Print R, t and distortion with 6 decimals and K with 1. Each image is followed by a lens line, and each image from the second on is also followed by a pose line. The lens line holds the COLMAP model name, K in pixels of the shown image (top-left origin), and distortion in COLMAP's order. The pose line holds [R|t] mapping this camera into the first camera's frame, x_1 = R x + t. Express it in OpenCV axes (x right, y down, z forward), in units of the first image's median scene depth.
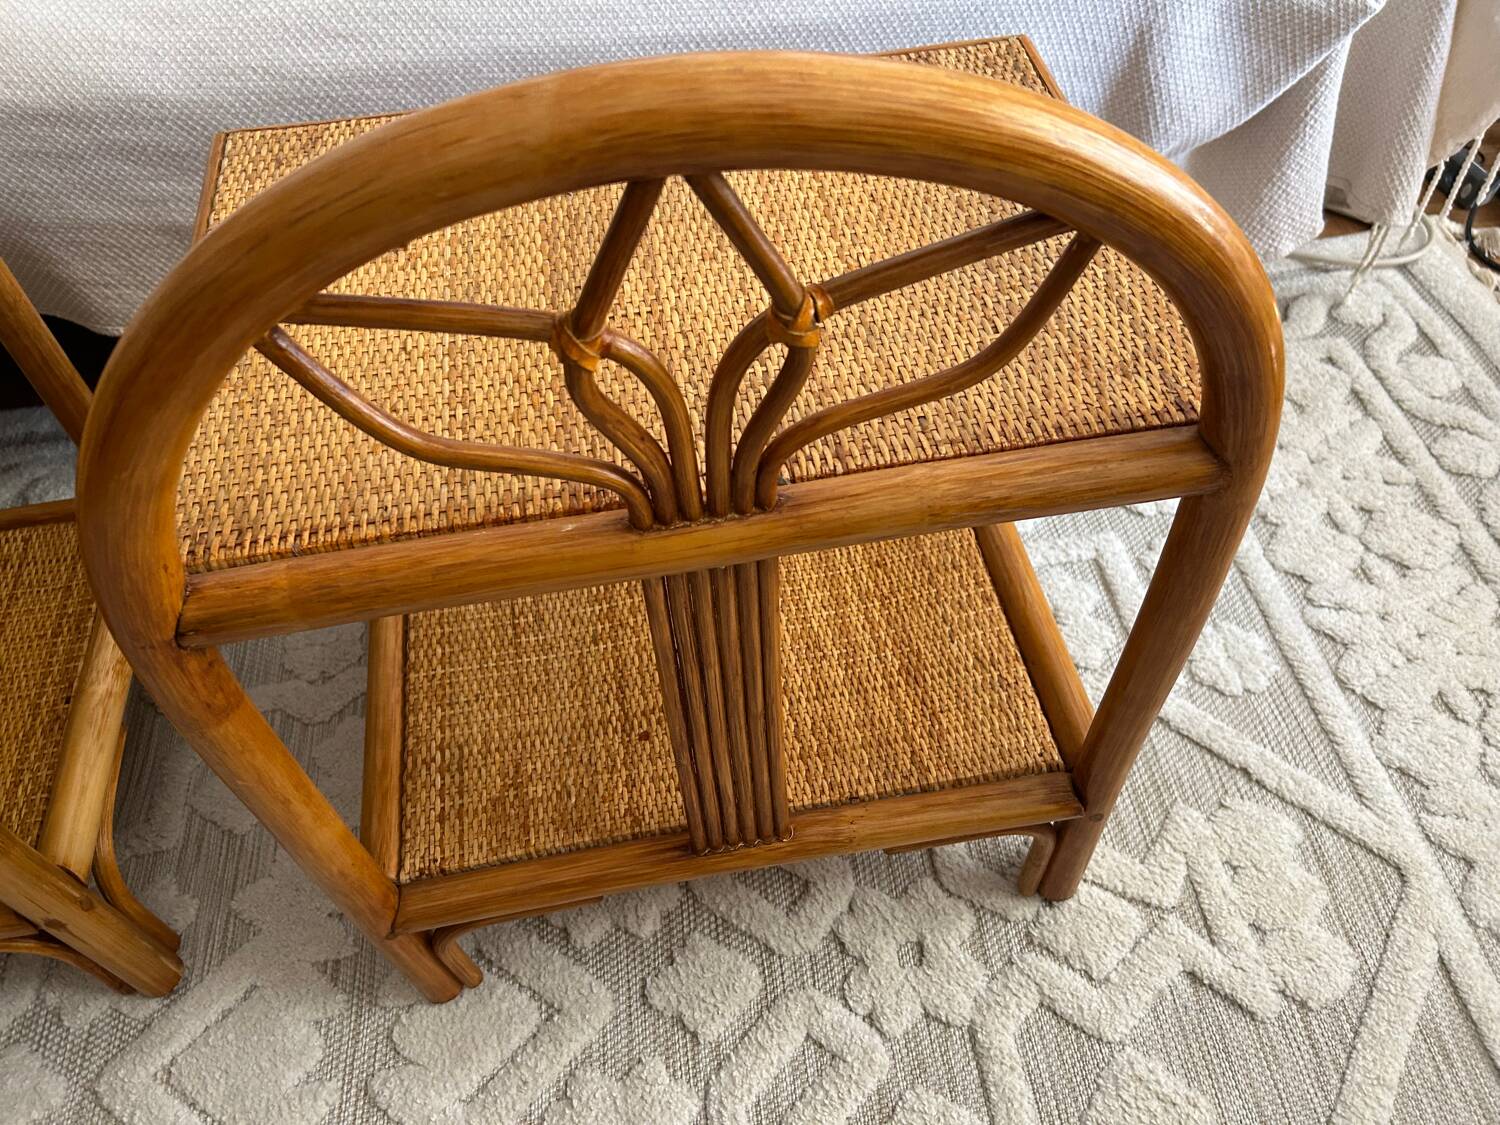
lens RADIAL K [[1137.3, 0, 738.2], [0, 1137.3, 565.2], [0, 0, 1]] dist [0.034788, -0.042777]
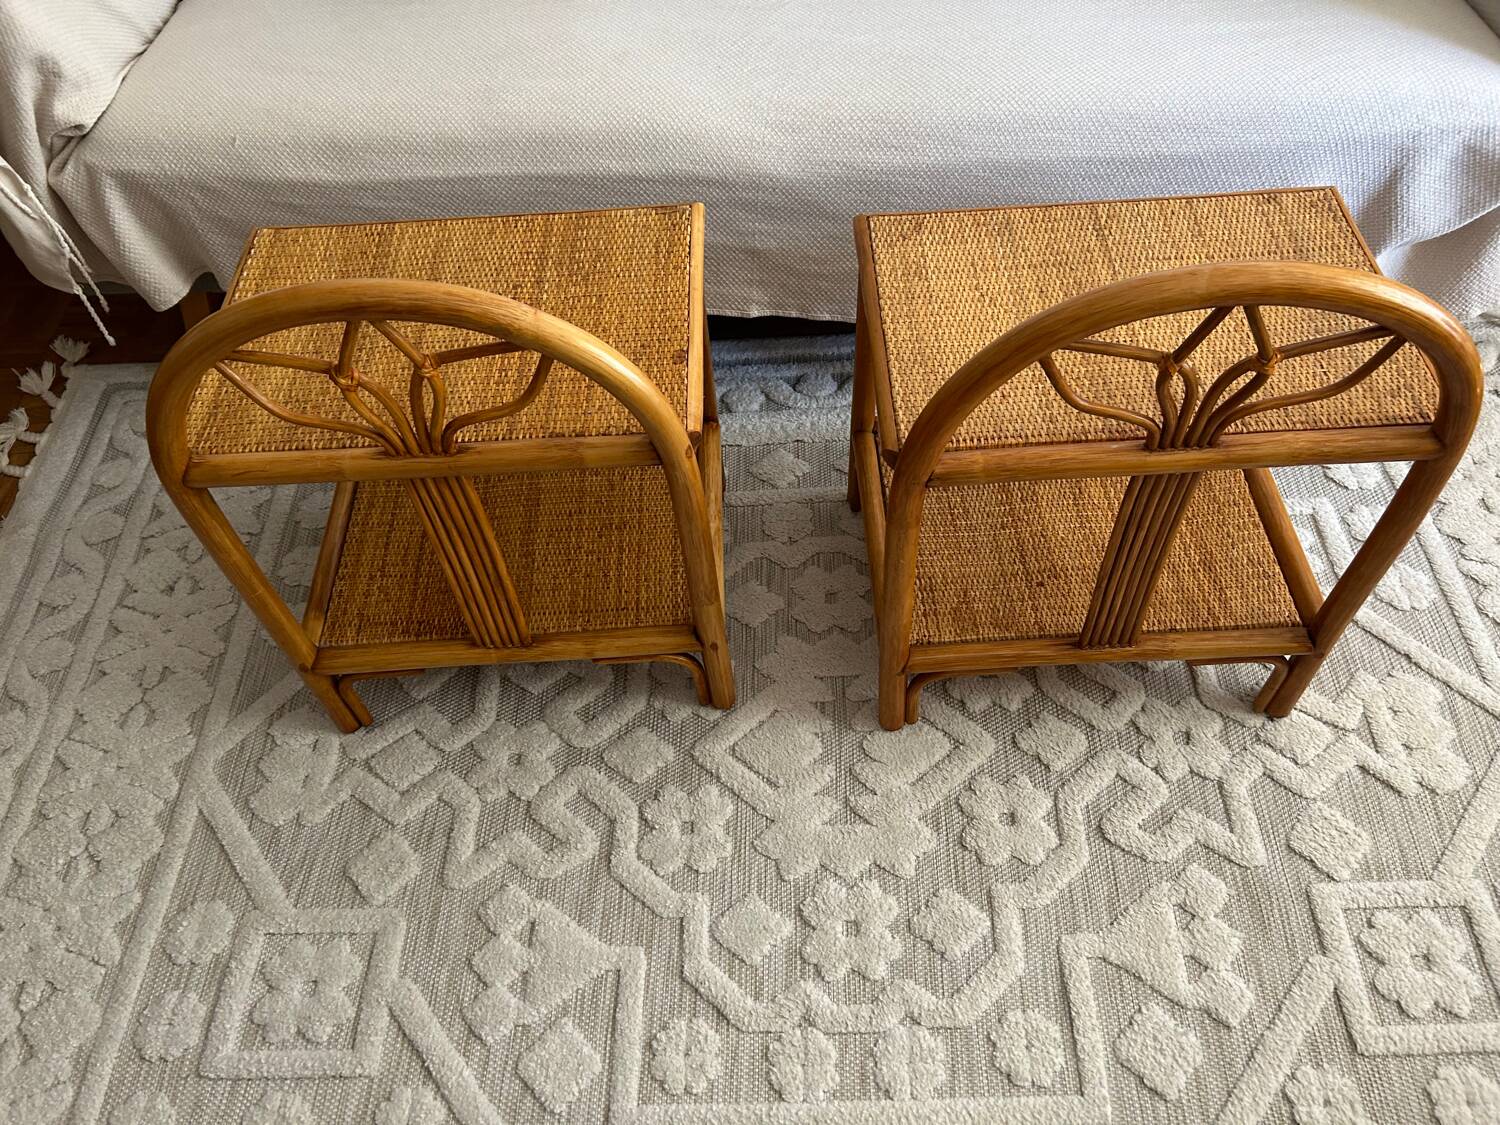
lens RADIAL K [[1120.2, 0, 744.4], [0, 1120.2, 565.8], [0, 0, 1]] dist [0.048828, -0.056777]
pose [[0.991221, 0.101489, -0.084743, -0.352499], [-0.098716, 0.994453, 0.036307, 0.099713], [0.087958, -0.027623, 0.995741, -0.641638]]
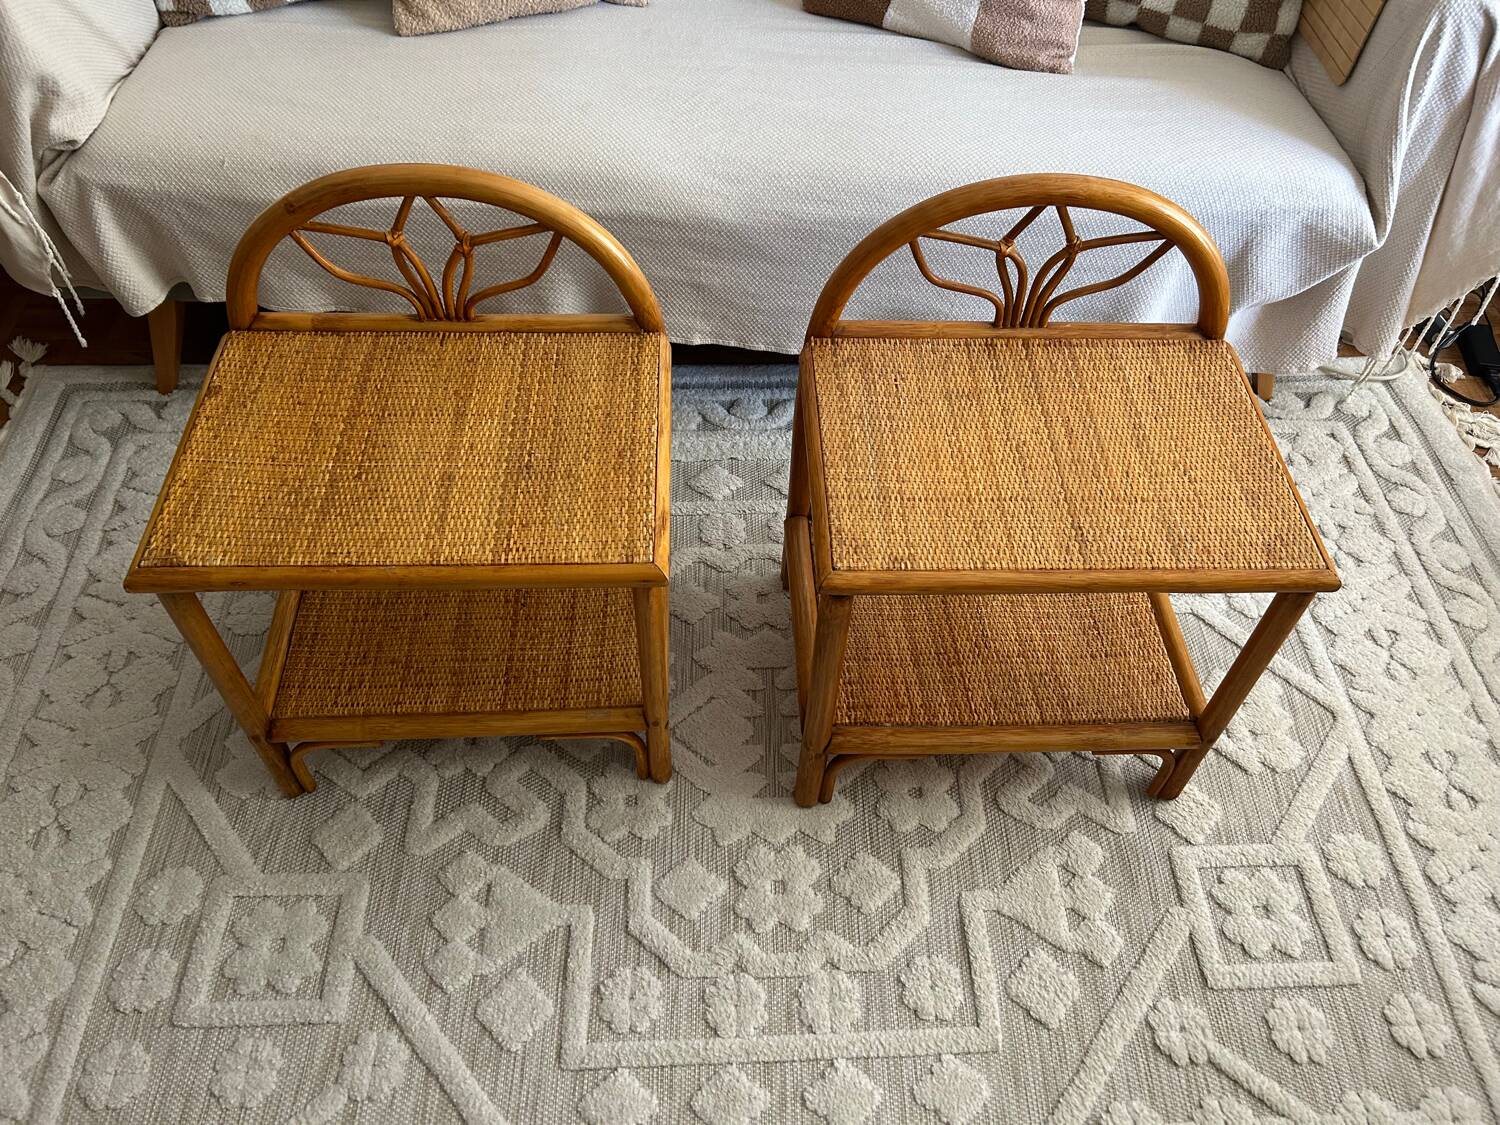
lens RADIAL K [[1117.5, 0, 750.0], [0, 1117.5, 562.5], [0, 0, 1]] dist [0.036538, -0.038551]
pose [[0.992610, 0.121333, 0.001778, -0.393157], [-0.121321, 0.992596, -0.005836, 0.151732], [-0.002472, 0.005577, 0.999981, -0.822630]]
